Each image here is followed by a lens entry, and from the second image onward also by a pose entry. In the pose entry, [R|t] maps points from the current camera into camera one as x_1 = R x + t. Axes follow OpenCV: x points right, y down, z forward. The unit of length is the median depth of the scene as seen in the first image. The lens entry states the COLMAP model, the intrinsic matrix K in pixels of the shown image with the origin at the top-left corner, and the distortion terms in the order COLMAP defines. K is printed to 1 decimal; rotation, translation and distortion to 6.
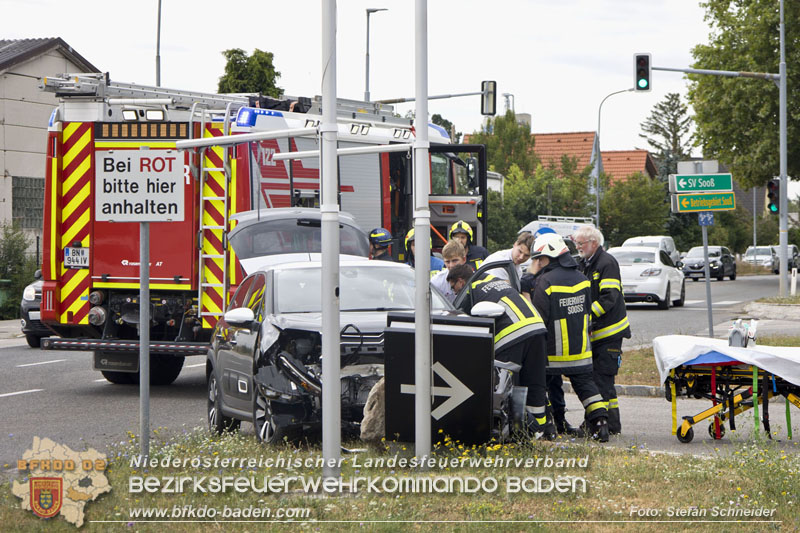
lens RADIAL K [[2296.0, 0, 400.0], [0, 2296.0, 266.5], [0, 0, 1]] dist [0.039772, 0.413596]
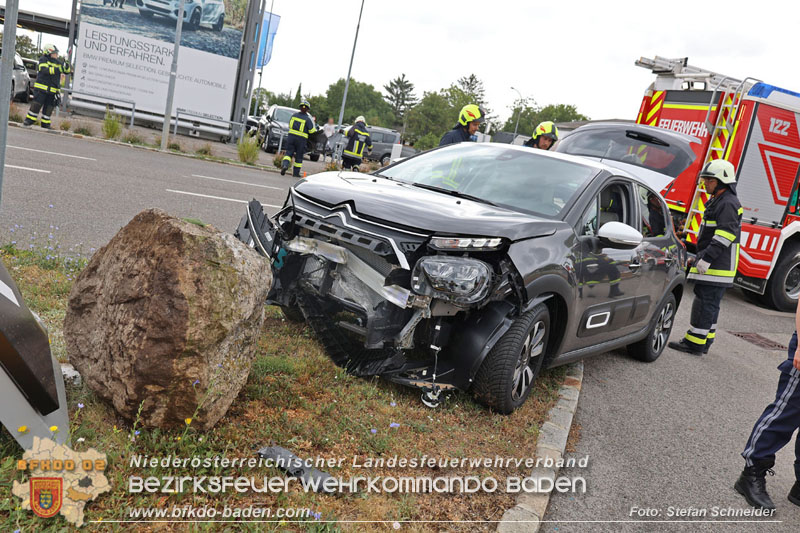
lens RADIAL K [[631.1, 0, 400.0], [0, 631.1, 266.5], [0, 0, 1]] dist [-0.005672, -0.007375]
pose [[0.599168, 0.284389, -0.748412, 0.103815], [-0.210140, 0.957875, 0.195748, 0.003241], [0.772554, 0.039985, 0.633689, 0.618351]]
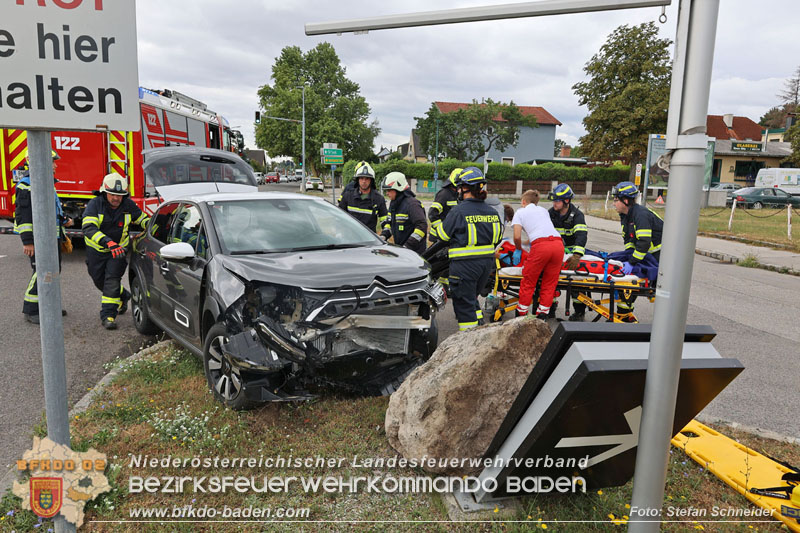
lens RADIAL K [[552.3, 0, 397.6], [0, 552.3, 271.8], [0, 0, 1]] dist [-0.002996, 0.000594]
pose [[0.916708, -0.033584, 0.398144, -0.057427], [-0.032205, 0.987009, 0.157406, -0.007249], [-0.398258, -0.157117, 0.903717, 0.550948]]
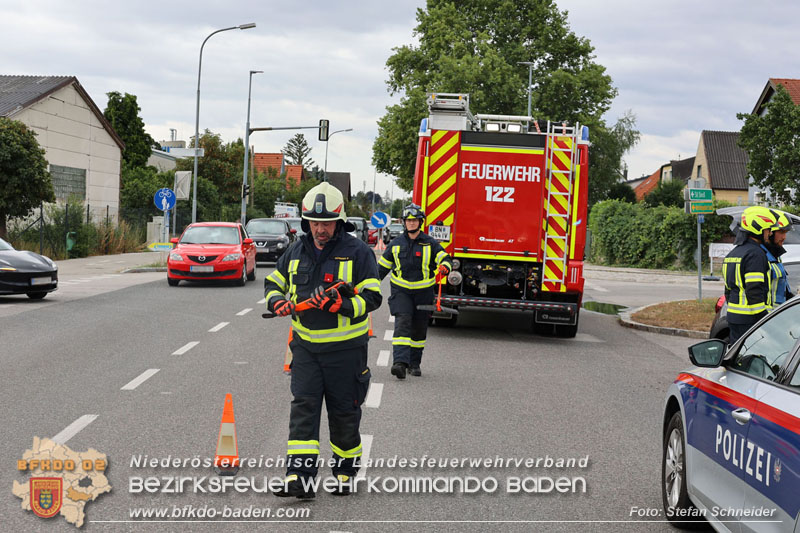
lens RADIAL K [[1291.6, 0, 337.2], [0, 1291.6, 266.4], [0, 0, 1]] dist [-0.104461, 0.025179]
pose [[0.980079, 0.034306, 0.195620, -0.348723], [-0.039888, 0.998900, 0.024667, -0.000849], [-0.194559, -0.031978, 0.980369, 0.292067]]
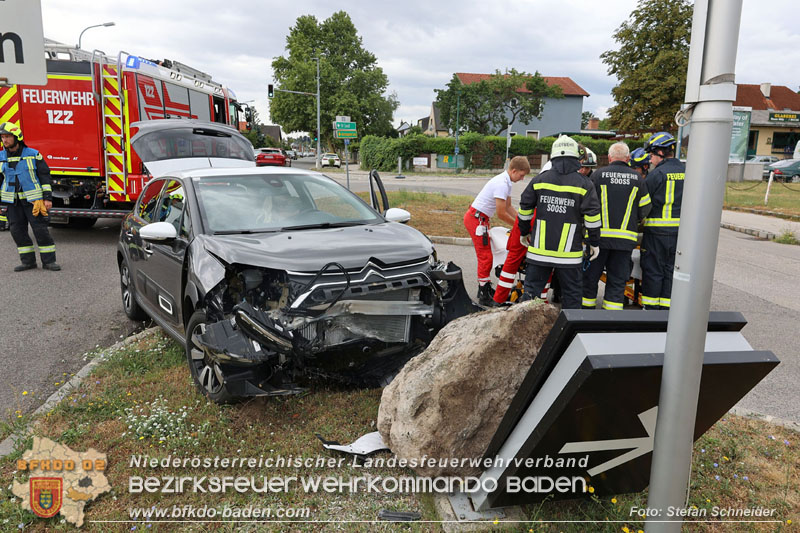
lens RADIAL K [[571.4, 0, 412.4], [0, 571.4, 262.9], [0, 0, 1]] dist [0.000242, -0.001038]
pose [[0.921371, -0.046787, 0.385858, -0.048093], [-0.024713, 0.983669, 0.178285, -0.006167], [-0.387898, -0.173802, 0.905167, 0.556935]]
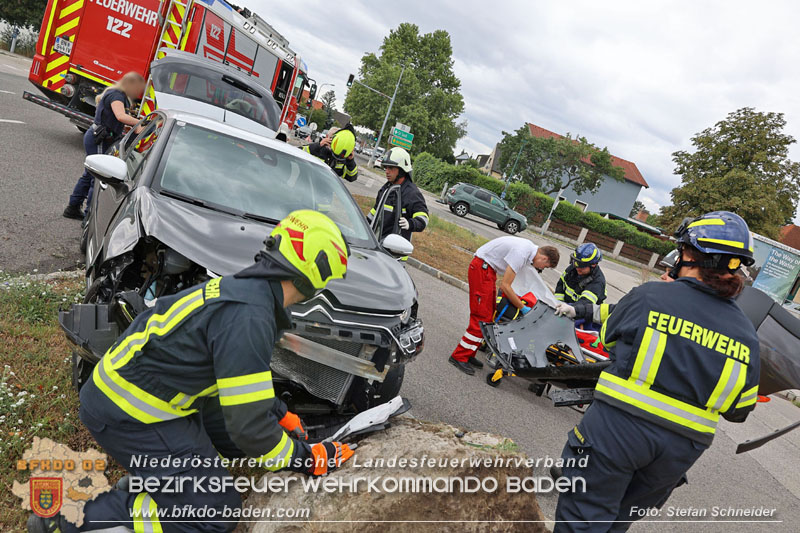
lens RADIAL K [[552.3, 0, 397.6], [0, 552.3, 271.8], [0, 0, 1]] dist [-0.002996, 0.000594]
pose [[0.901604, 0.276485, 0.332666, -0.026019], [-0.347886, 0.920525, 0.177787, -0.008410], [-0.257072, -0.276023, 0.926135, 0.590595]]
